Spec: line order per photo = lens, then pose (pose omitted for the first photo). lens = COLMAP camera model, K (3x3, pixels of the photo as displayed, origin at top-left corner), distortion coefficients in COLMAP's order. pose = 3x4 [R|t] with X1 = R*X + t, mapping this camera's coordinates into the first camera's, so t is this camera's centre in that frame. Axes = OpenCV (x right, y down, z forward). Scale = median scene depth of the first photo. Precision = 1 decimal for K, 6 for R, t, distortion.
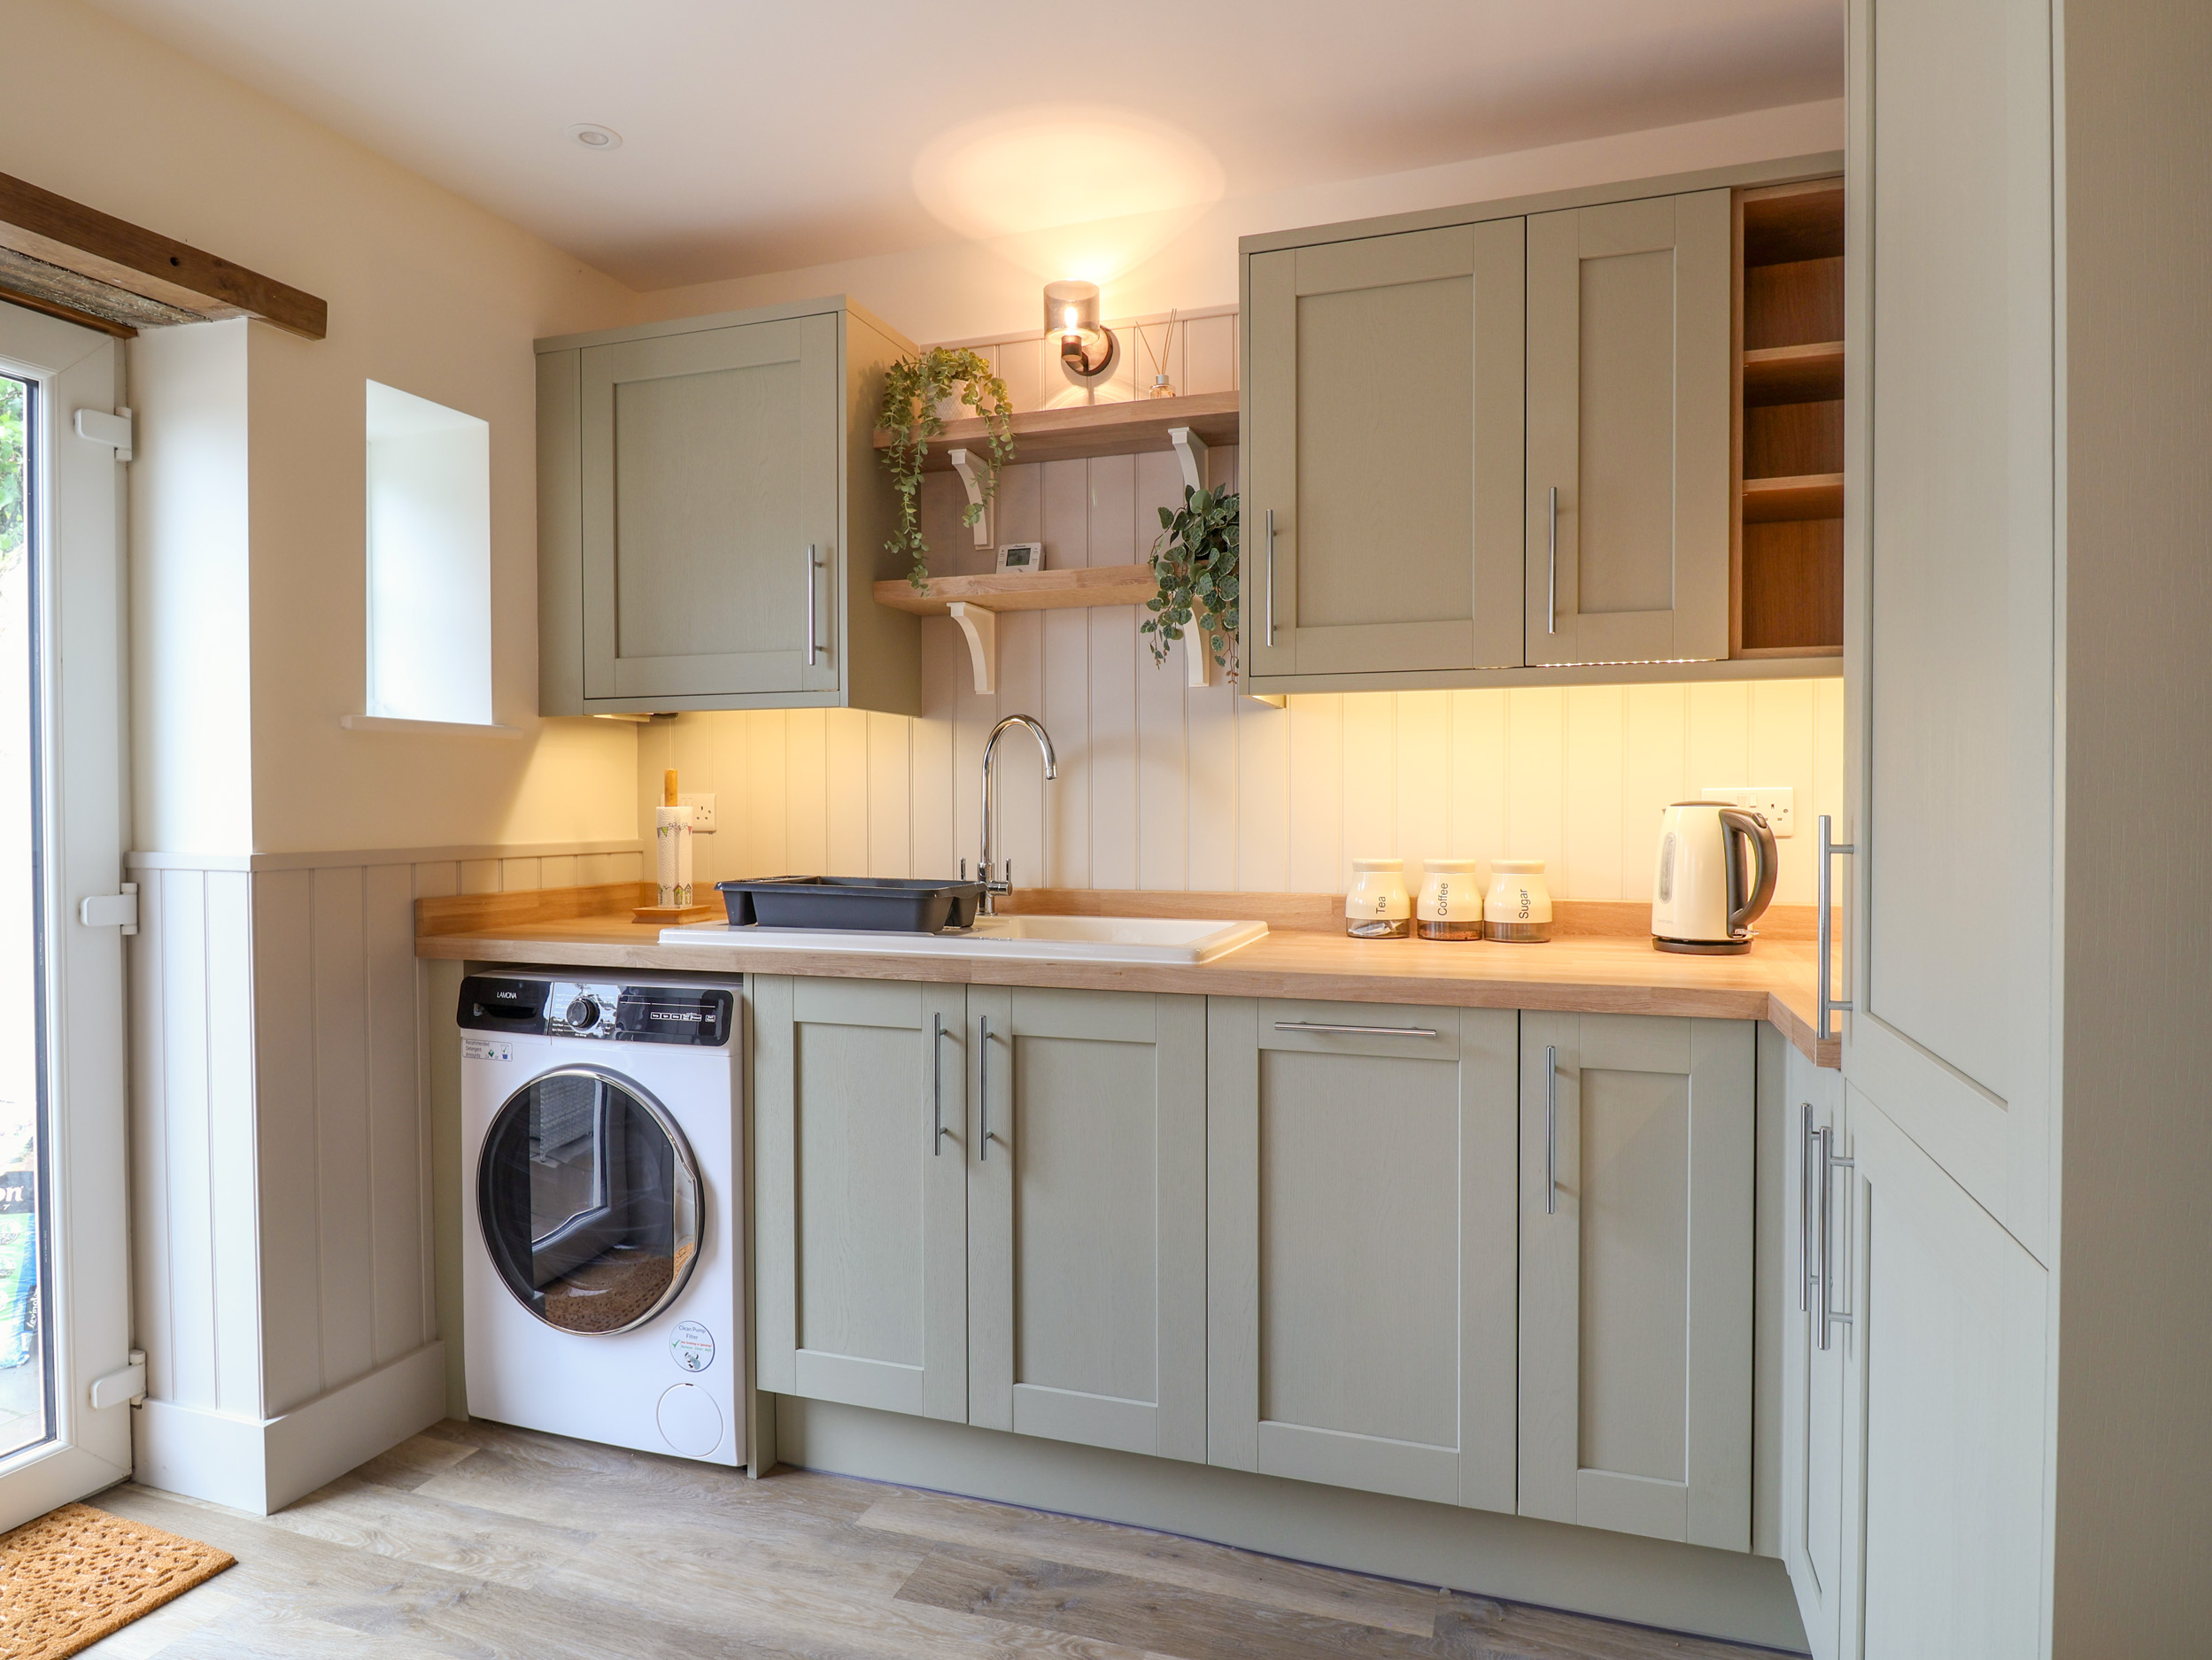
lens RADIAL K [[1273.0, 0, 1106.0], [0, 1273.0, 830.0], [0, 0, 1]] dist [0.004287, -0.016235]
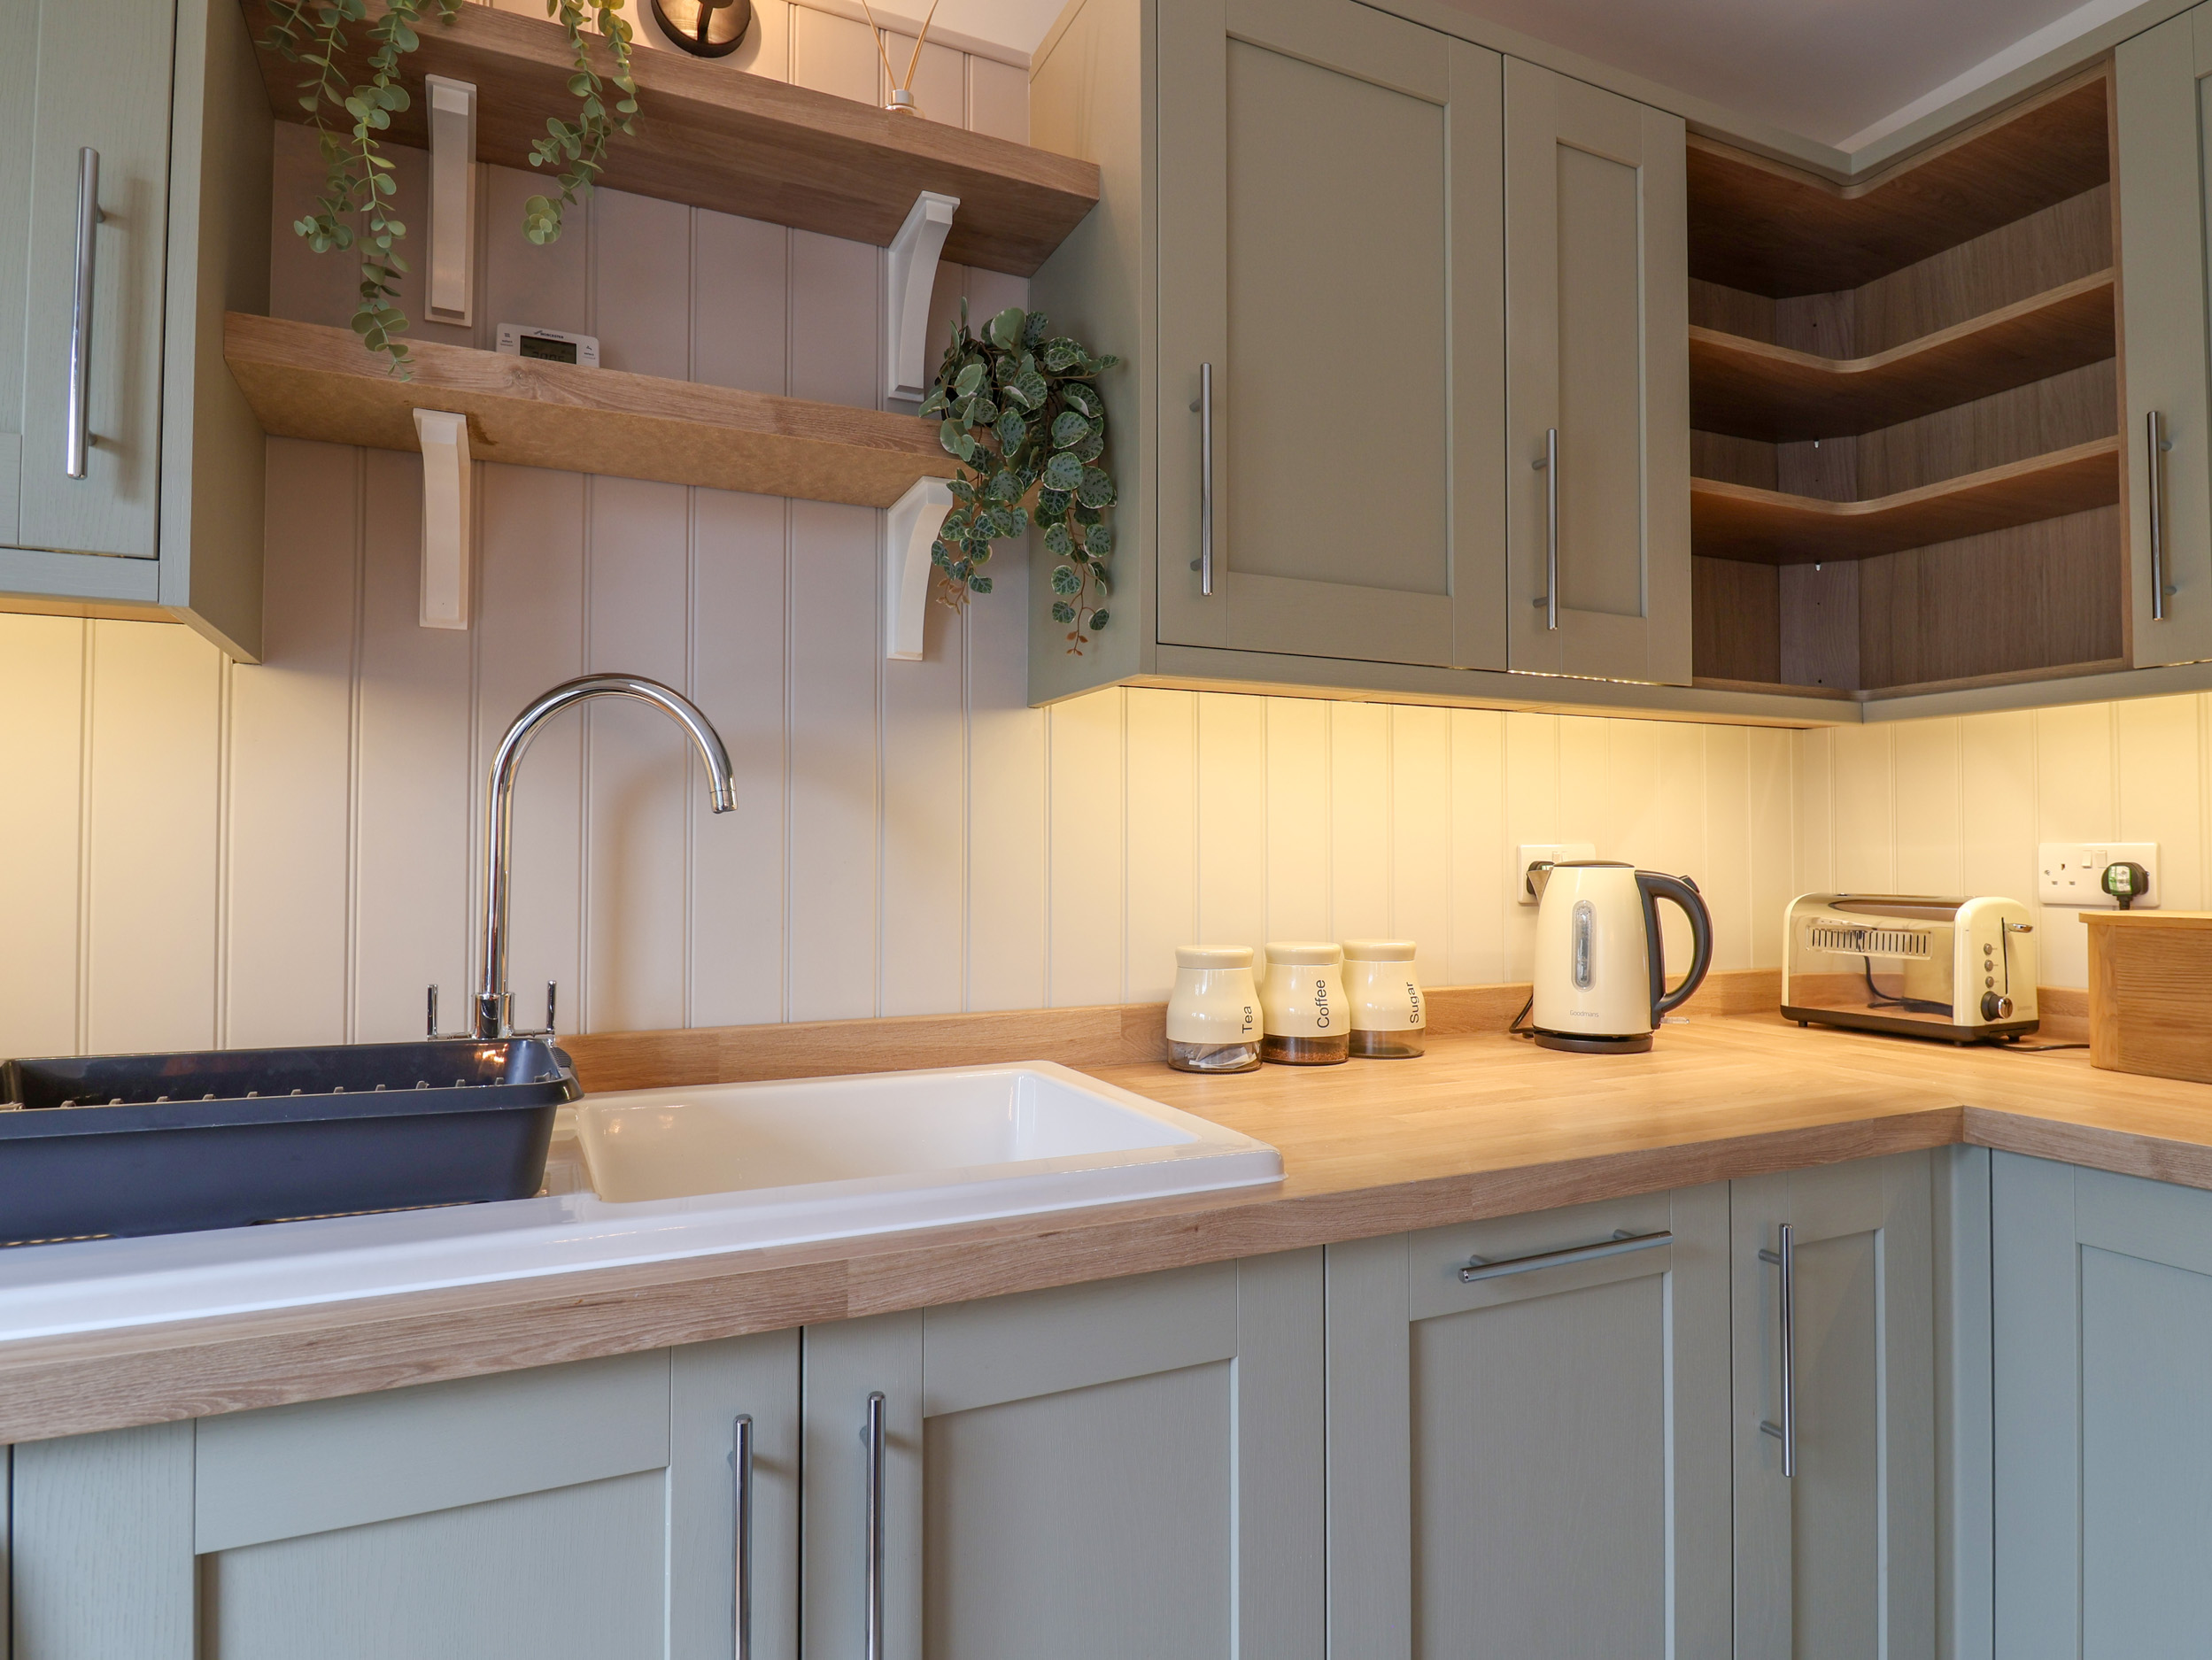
lens RADIAL K [[1273.0, 0, 1106.0], [0, 1273.0, 830.0], [0, 0, 1]] dist [0.004287, -0.016235]
pose [[0.710622, 0.018585, 0.703328, -0.297263], [0.012984, 0.999134, -0.039521, -0.013232], [-0.703454, 0.037217, 0.709766, 0.593518]]
